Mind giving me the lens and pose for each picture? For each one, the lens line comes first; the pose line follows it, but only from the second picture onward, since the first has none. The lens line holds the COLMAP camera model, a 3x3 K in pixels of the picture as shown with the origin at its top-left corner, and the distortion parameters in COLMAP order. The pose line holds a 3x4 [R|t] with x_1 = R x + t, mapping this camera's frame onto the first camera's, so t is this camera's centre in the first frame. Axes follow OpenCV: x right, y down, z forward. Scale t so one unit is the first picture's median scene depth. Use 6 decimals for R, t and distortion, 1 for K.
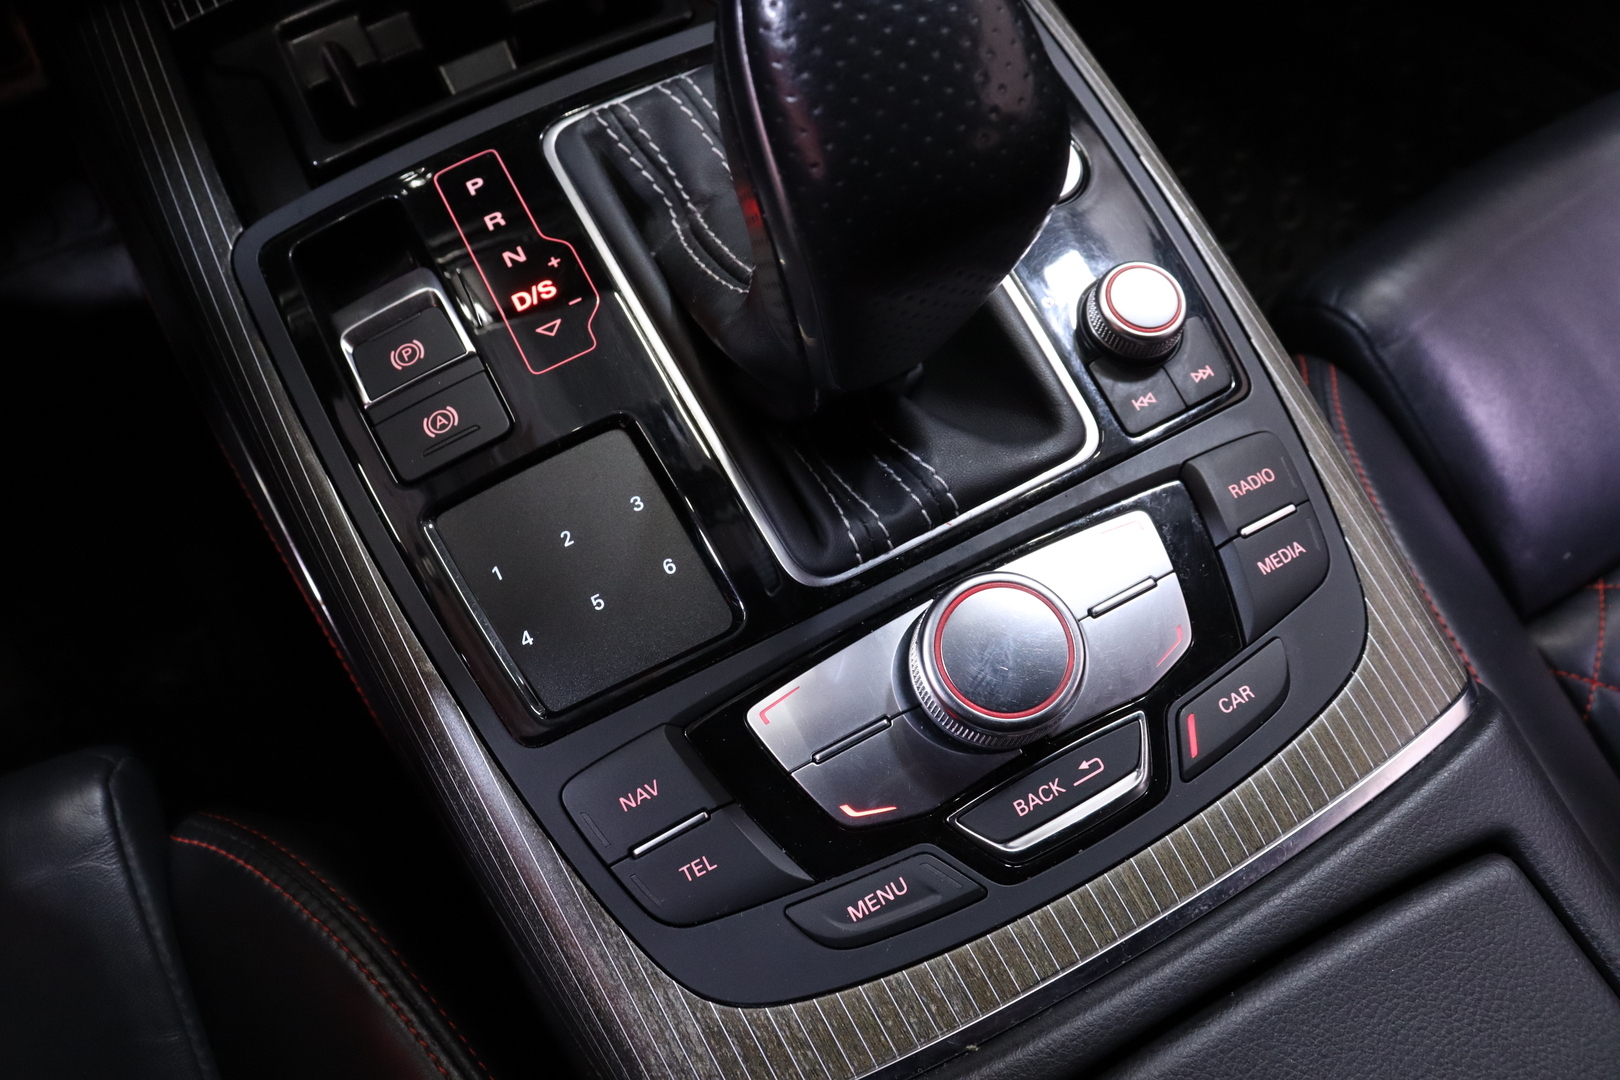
lens RADIAL K [[1280.8, 0, 818.5], [0, 1280.8, 543.0], [0, 0, 1]] dist [-0.174114, 0.114342]
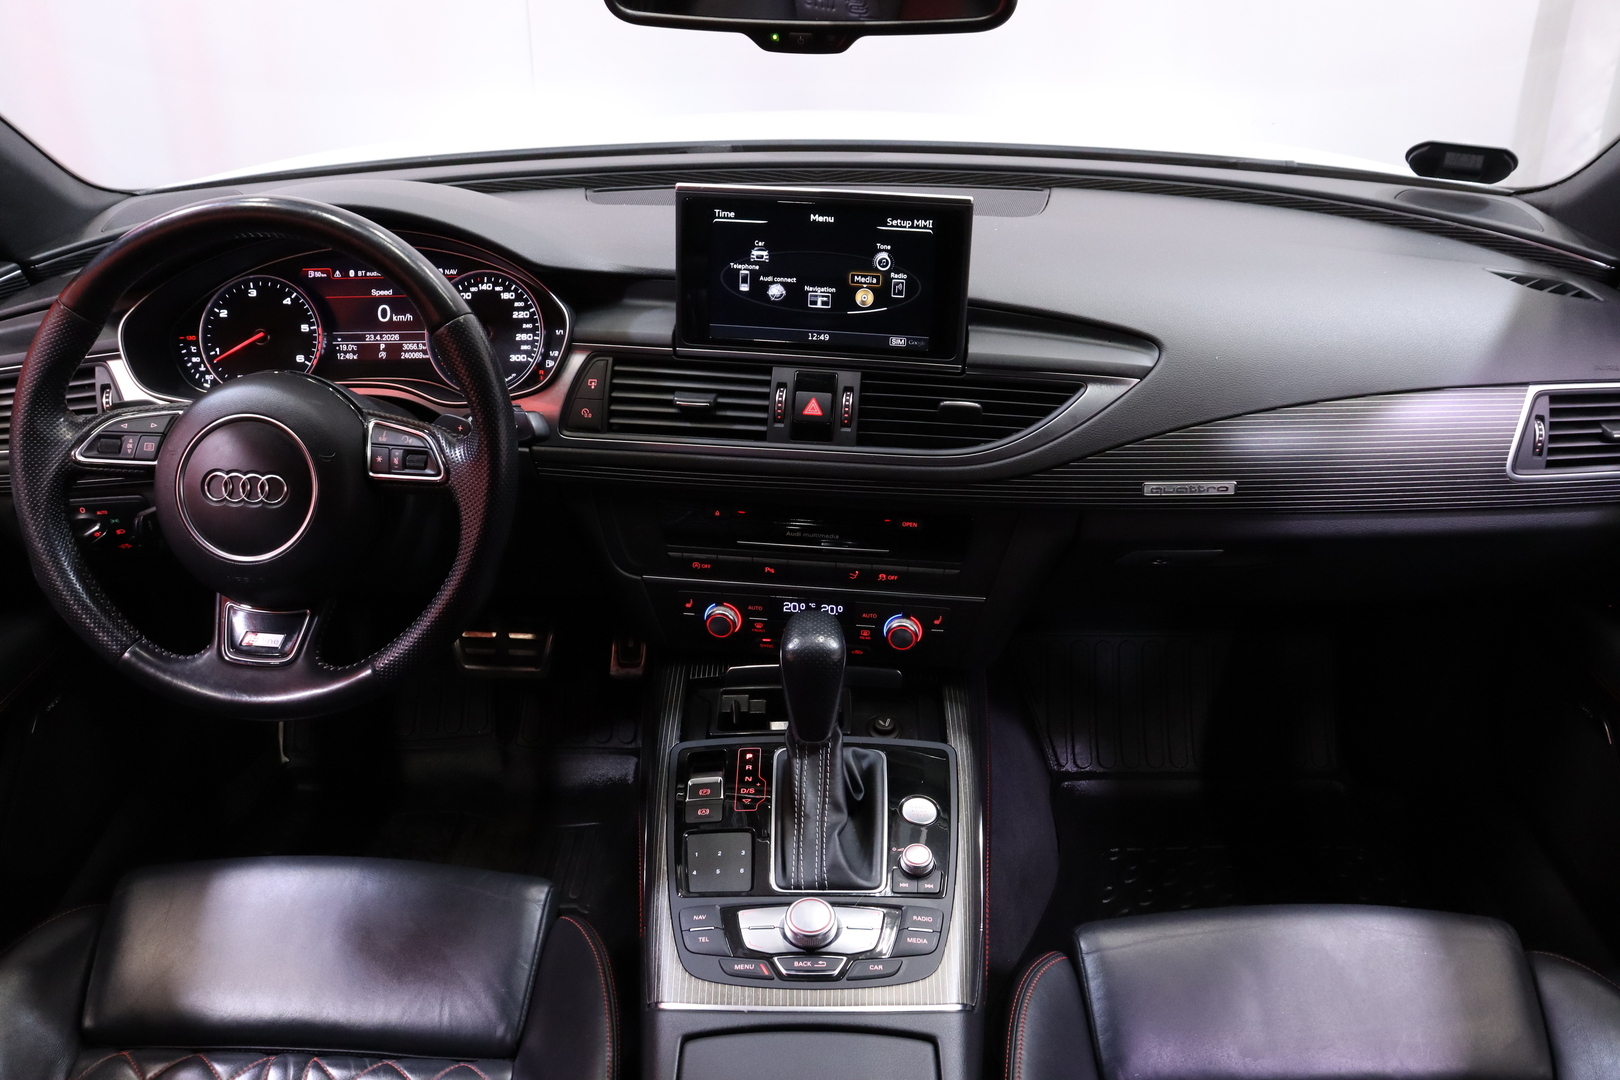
lens RADIAL K [[1280.8, 0, 799.8], [0, 1280.8, 546.1], [0, 0, 1]] dist [-0.174114, 0.114342]
pose [[0.871778, 0.246569, -0.423329, 1.087482], [-0.434404, 0.788552, -0.435291, 0.652252], [0.226488, 0.563373, 0.794553, -1.855481]]
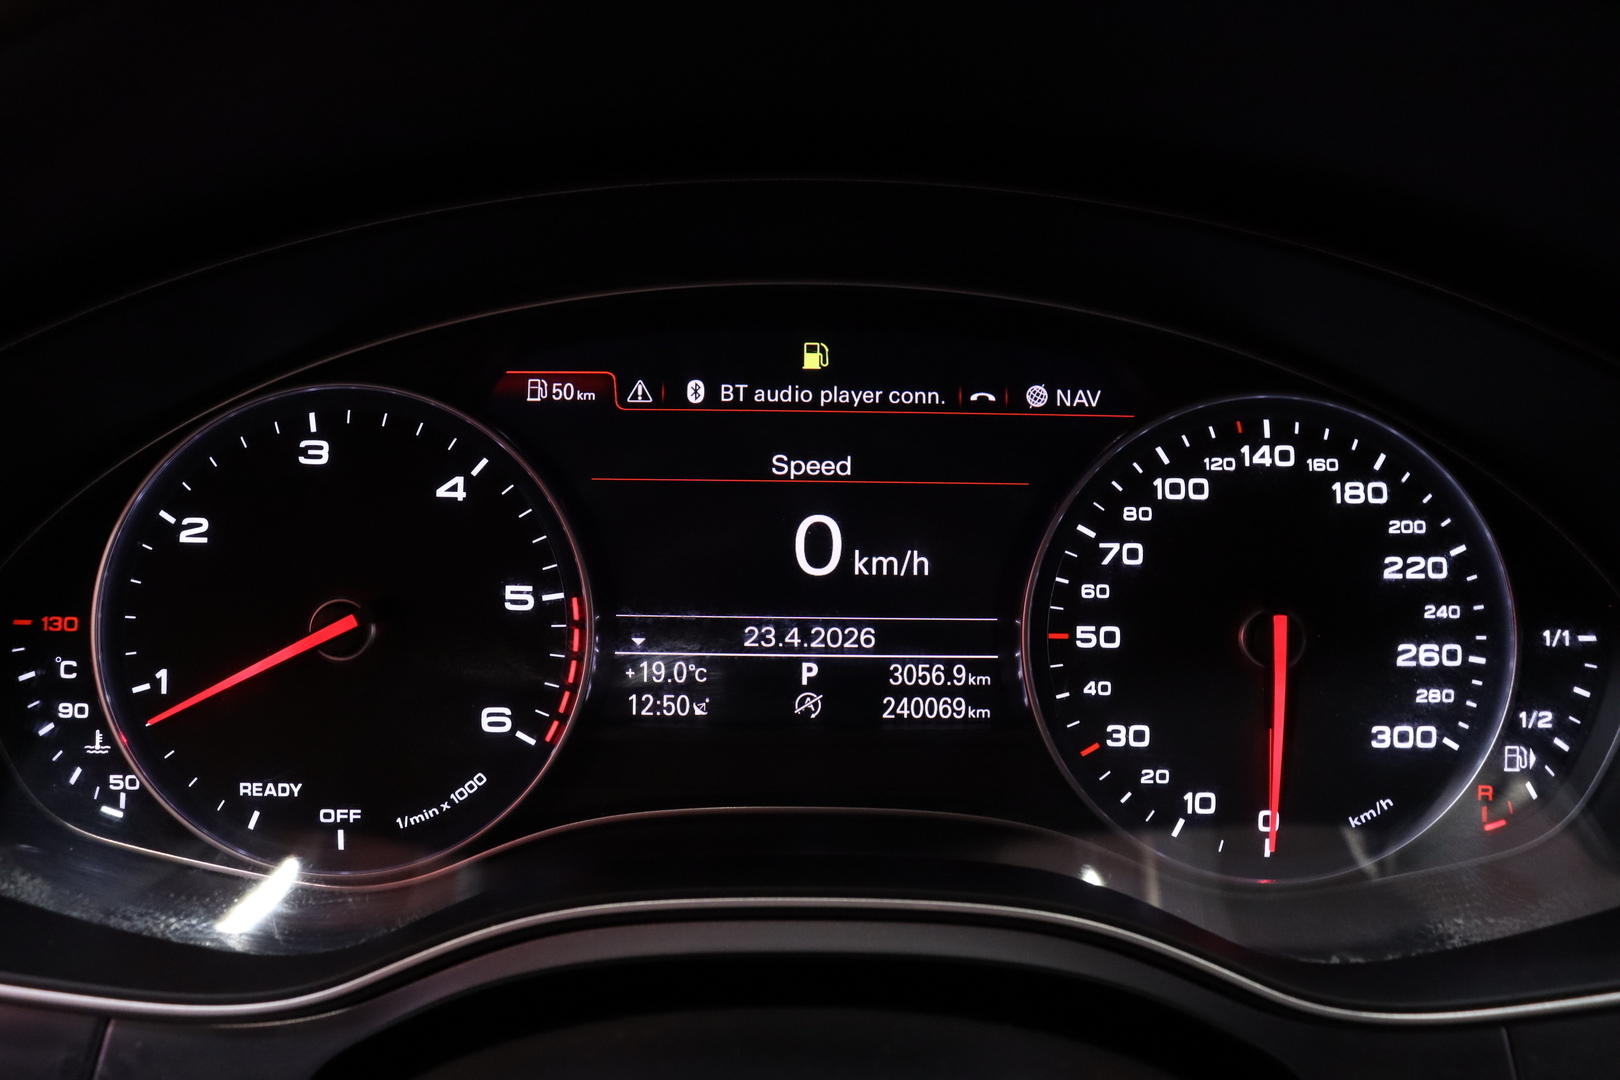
lens RADIAL K [[1280.8, 0, 780.8], [0, 1280.8, 529.4], [0, 0, 1]] dist [-0.174114, 0.114342]
pose [[0.875753, 0.182218, -0.447049, -1.271305], [-0.433764, 0.703491, -0.562983, -0.388462], [0.211909, 0.686948, 0.695124, -0.309385]]
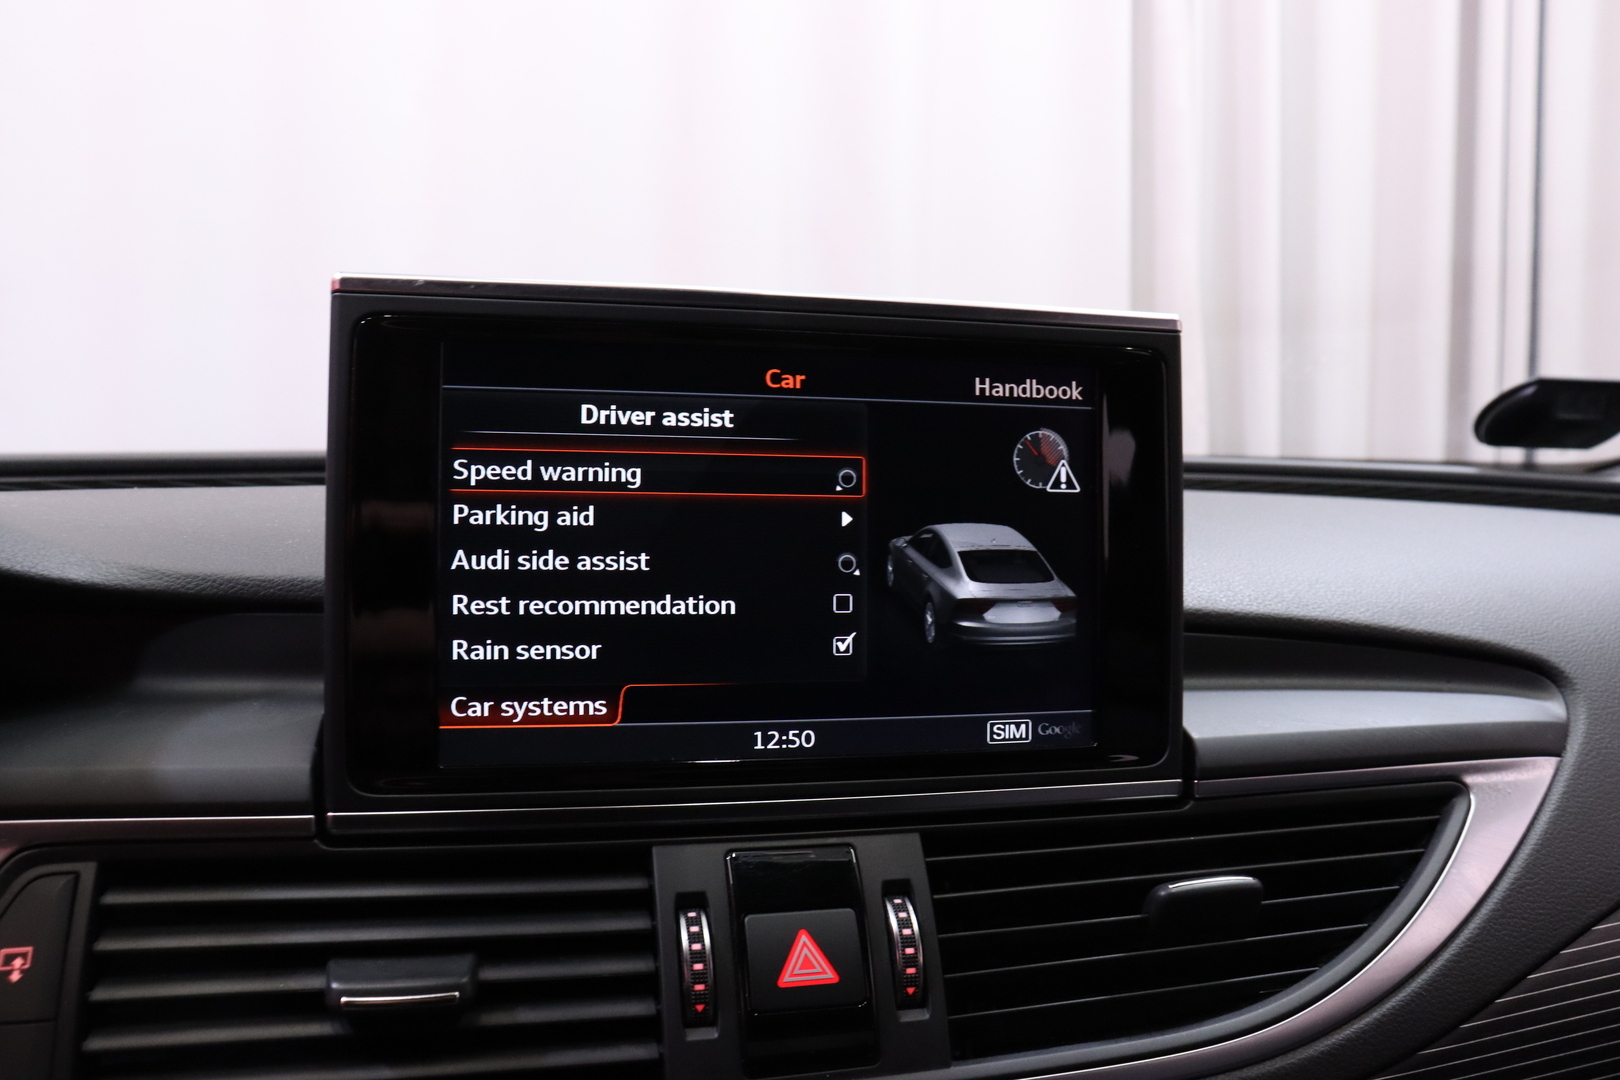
lens RADIAL K [[1280.8, 0, 821.5], [0, 1280.8, 547.1], [0, 0, 1]] dist [-0.174114, 0.114342]
pose [[0.991928, 0.043222, -0.119211, -0.234011], [-0.122854, 0.560412, -0.819052, -0.427821], [0.031406, 0.827085, 0.561198, -0.287184]]
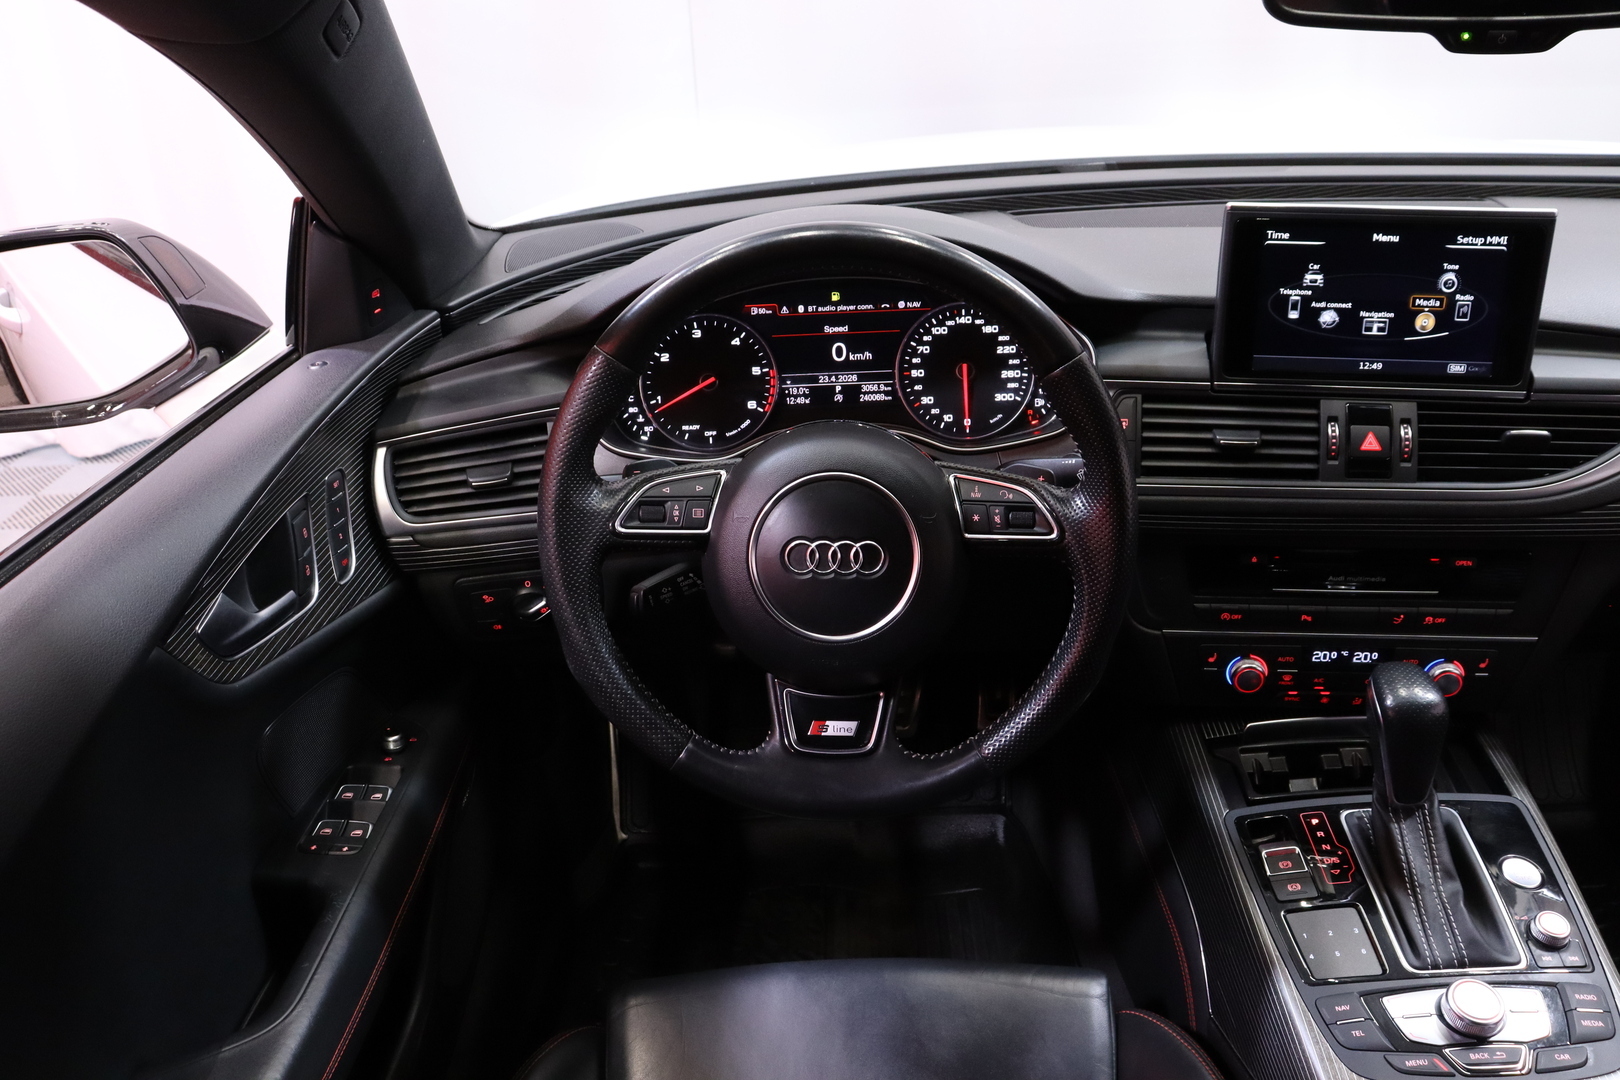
lens RADIAL K [[1280.8, 0, 790.8], [0, 1280.8, 548.5], [0, 0, 1]] dist [-0.174114, 0.114342]
pose [[0.864716, 0.203435, -0.459218, -0.141106], [-0.417734, 0.798933, -0.432670, 0.980131], [0.278864, 0.565968, 0.775832, -1.967529]]
